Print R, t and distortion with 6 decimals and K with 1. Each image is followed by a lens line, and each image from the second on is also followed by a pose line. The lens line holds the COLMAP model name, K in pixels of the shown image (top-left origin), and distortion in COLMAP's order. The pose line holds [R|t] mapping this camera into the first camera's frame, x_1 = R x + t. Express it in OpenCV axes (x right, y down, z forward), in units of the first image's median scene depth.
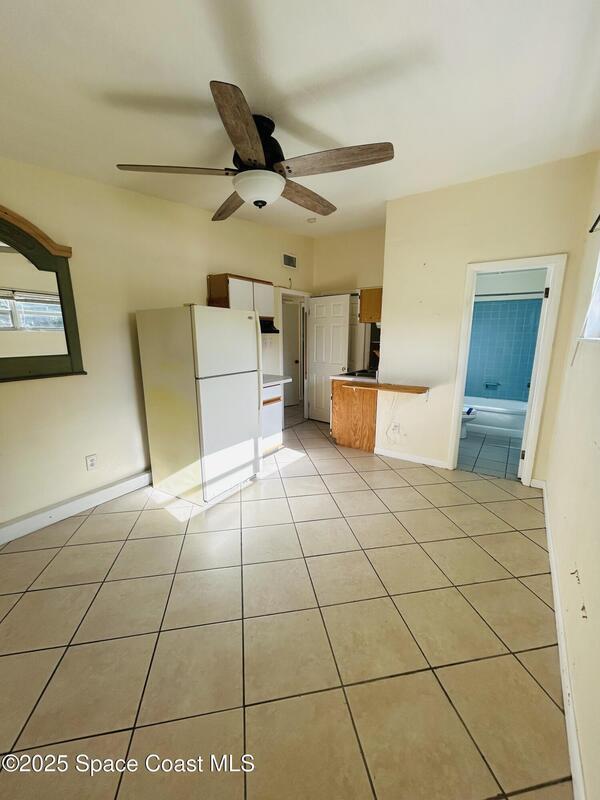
lens RADIAL K [[324.3, 0, 298.6], [0, 324.3, 401.1], [0, 0, 1]] dist [-0.000502, 0.000556]
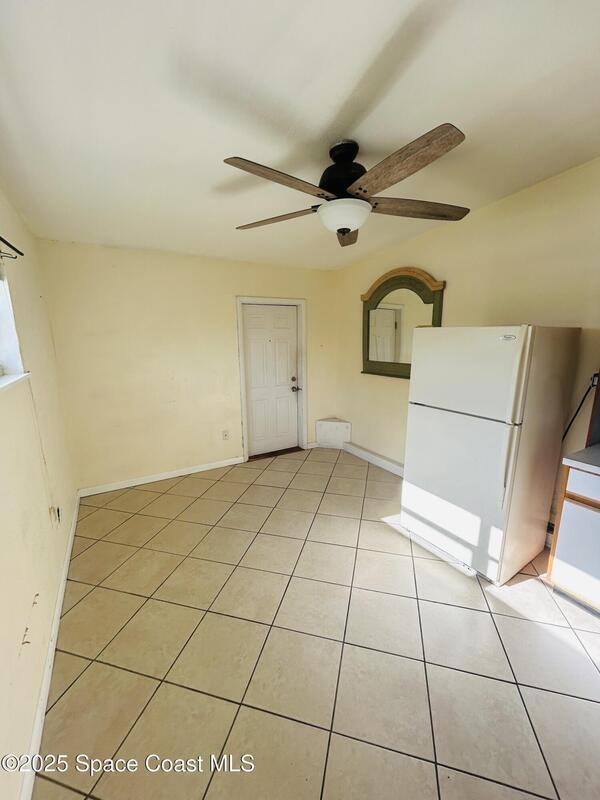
lens RADIAL K [[324.3, 0, 298.6], [0, 324.3, 401.1], [0, 0, 1]] dist [-0.000502, 0.000556]
pose [[-0.427756, 0.192176, -0.883229, 0.752065], [-0.173730, 0.941439, 0.288981, -0.320059], [0.887042, 0.277056, -0.369319, 1.150400]]
